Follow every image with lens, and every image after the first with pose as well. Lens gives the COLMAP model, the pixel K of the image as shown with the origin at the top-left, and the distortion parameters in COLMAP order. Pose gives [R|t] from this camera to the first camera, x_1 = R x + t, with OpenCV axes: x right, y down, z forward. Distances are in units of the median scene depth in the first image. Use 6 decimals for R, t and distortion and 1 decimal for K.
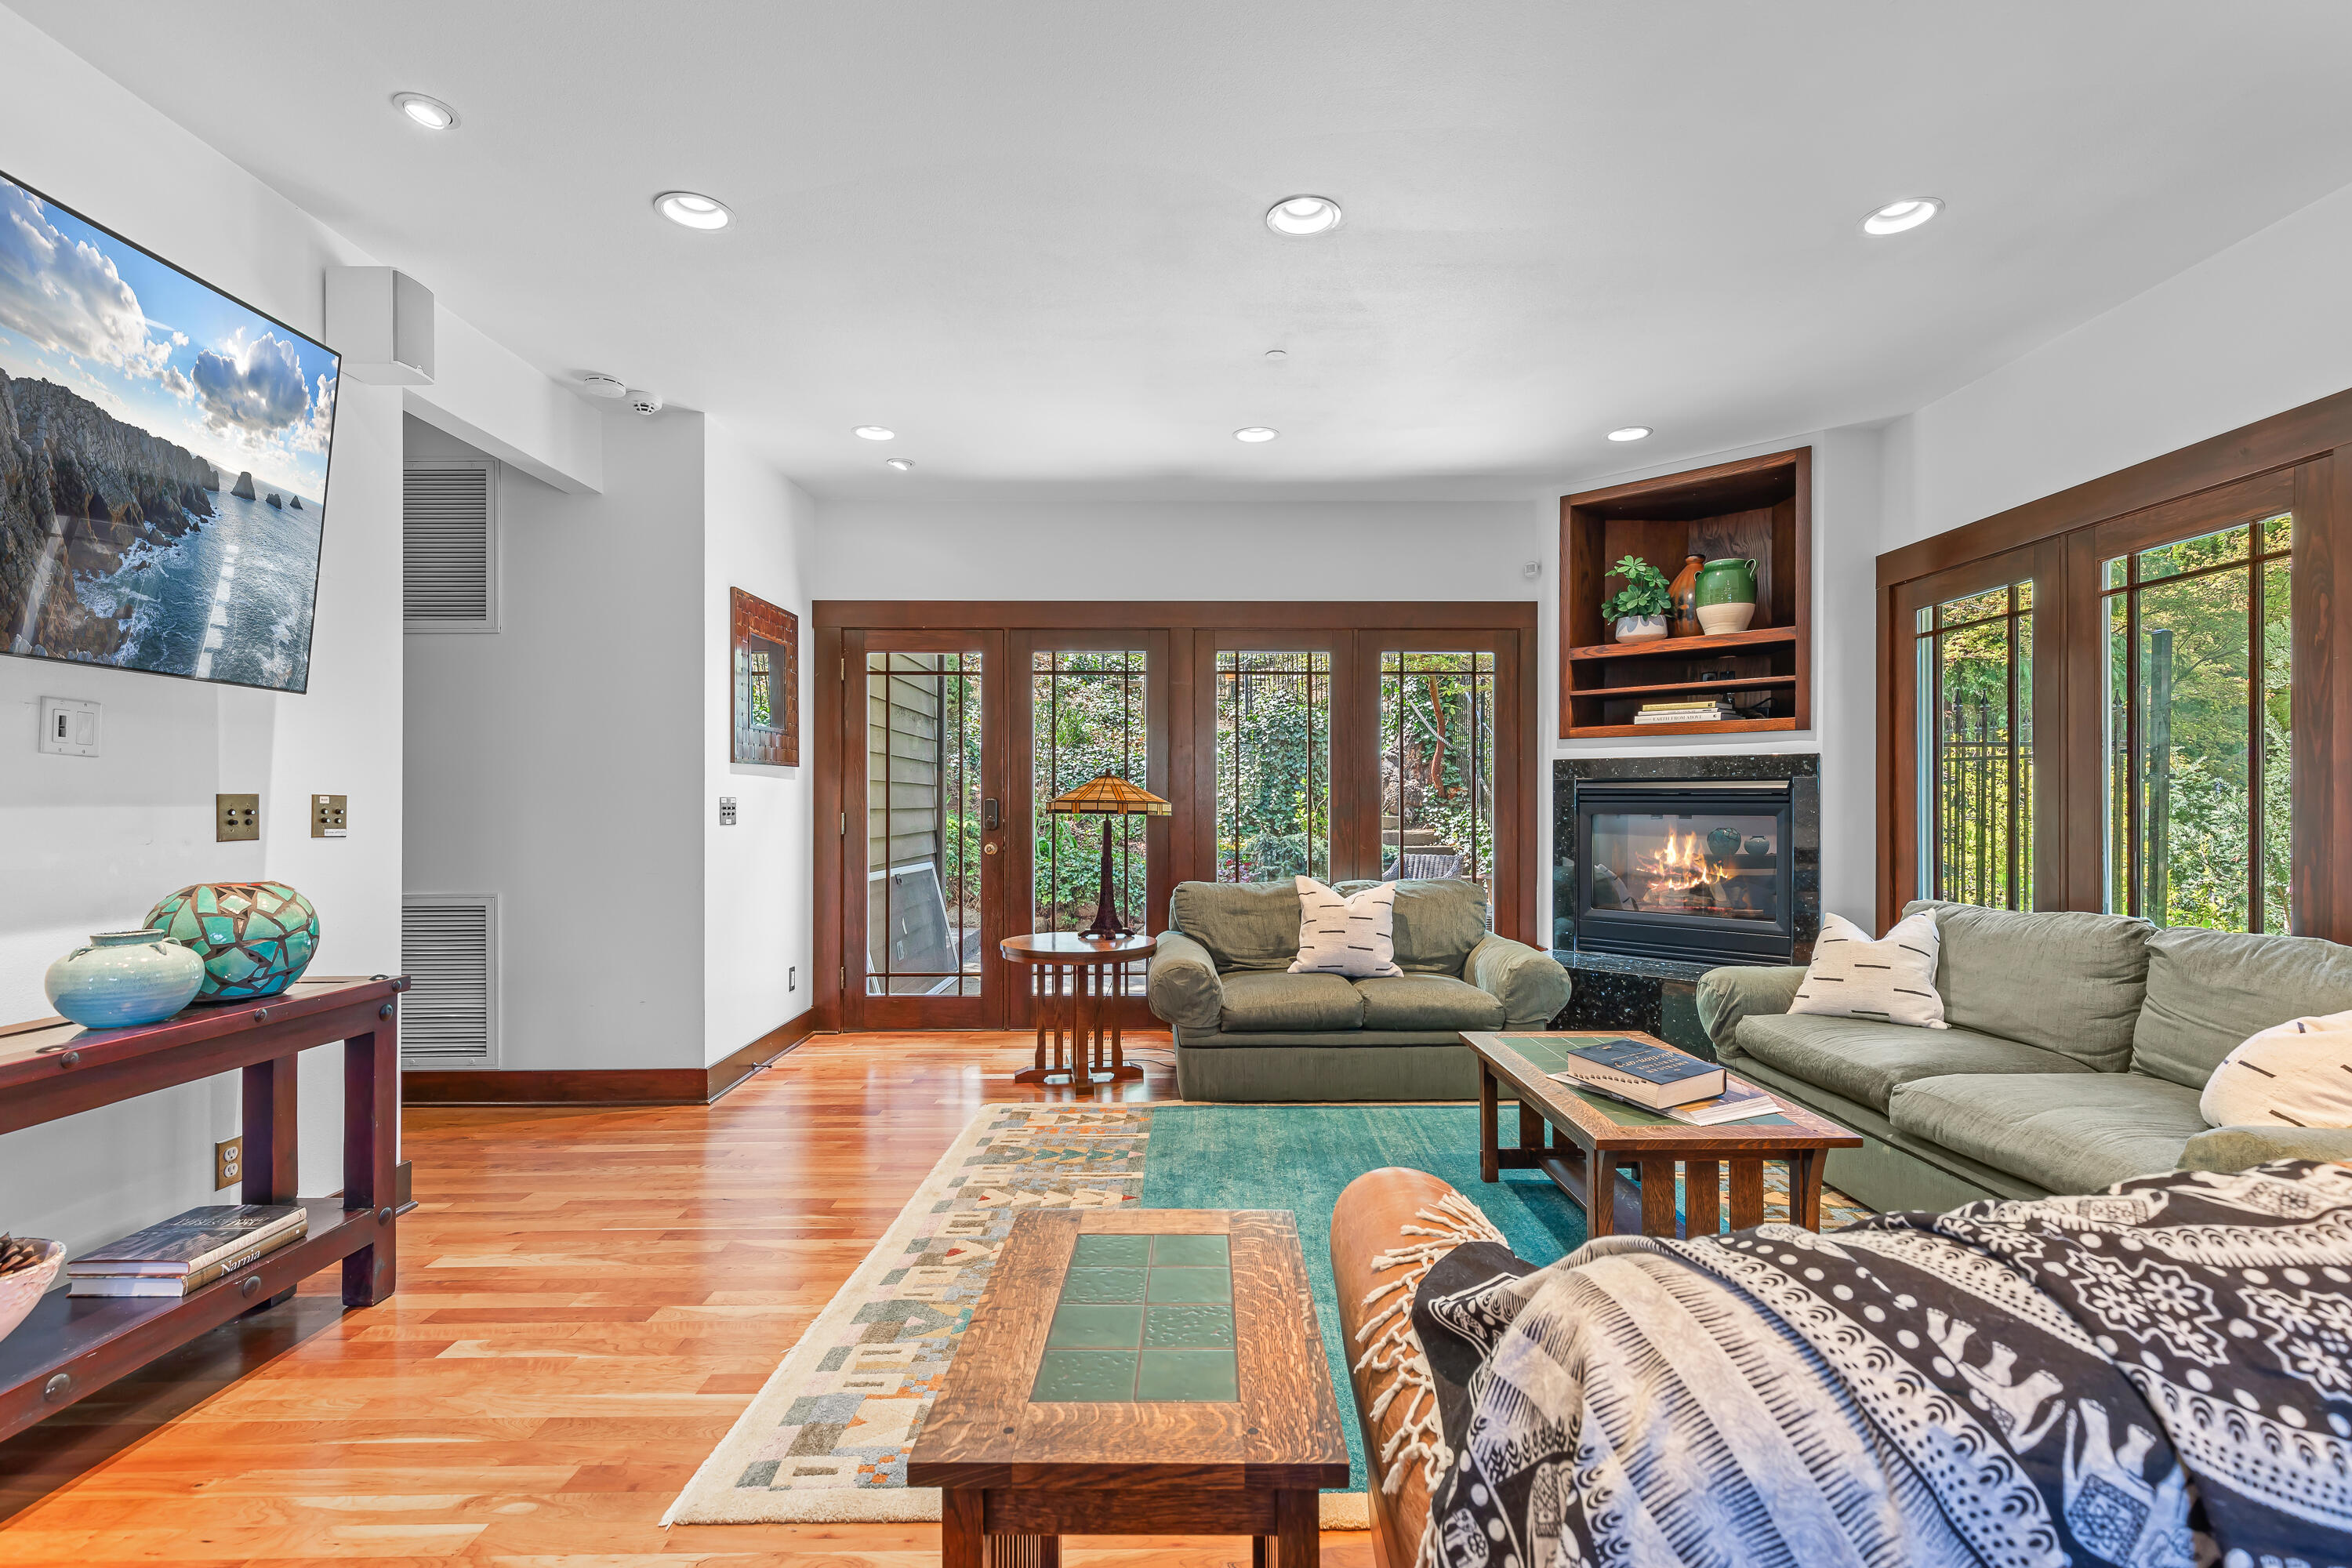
lens RADIAL K [[1084.2, 0, 1194.1], [0, 1084.2, 806.9], [0, 0, 1]] dist [0.001660, -0.000632]
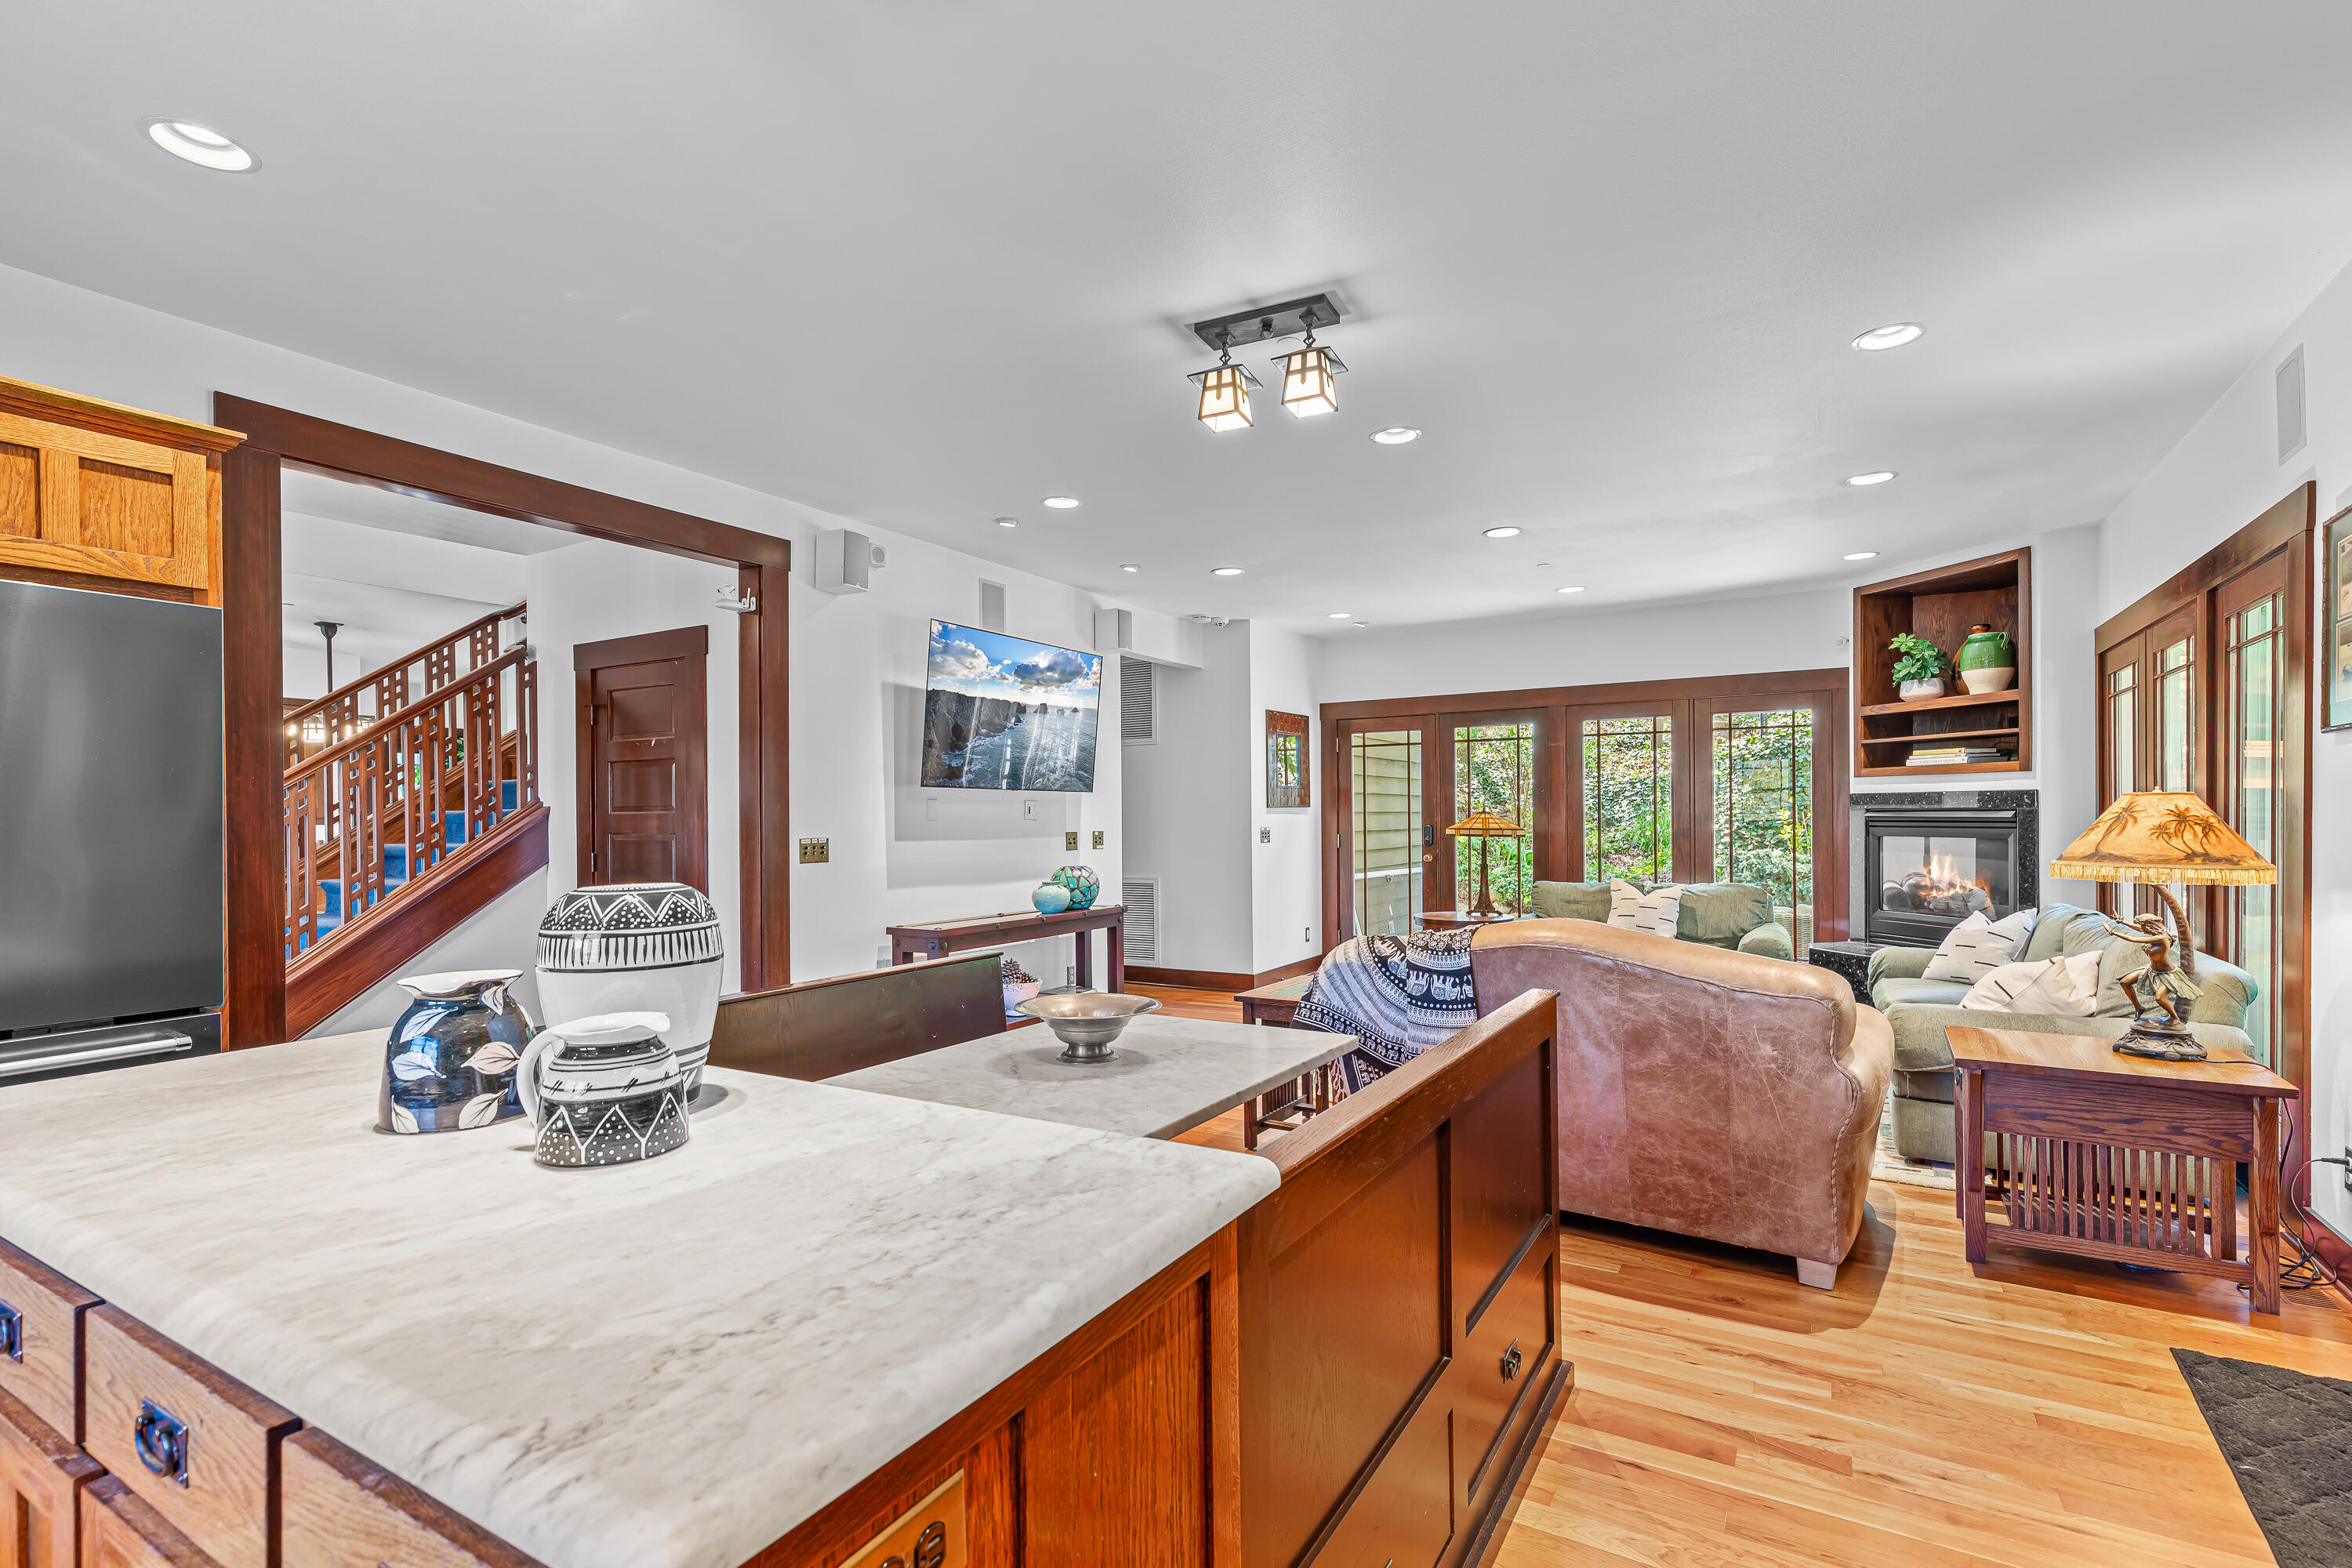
lens RADIAL K [[1084.2, 0, 1179.9], [0, 1084.2, 805.4], [0, 0, 1]] dist [0.001660, -0.000632]
pose [[0.850081, -0.013161, -0.526487, 0.383627], [0.007907, 0.999894, -0.012228, -0.023150], [0.526593, 0.006231, 0.850095, -0.584281]]
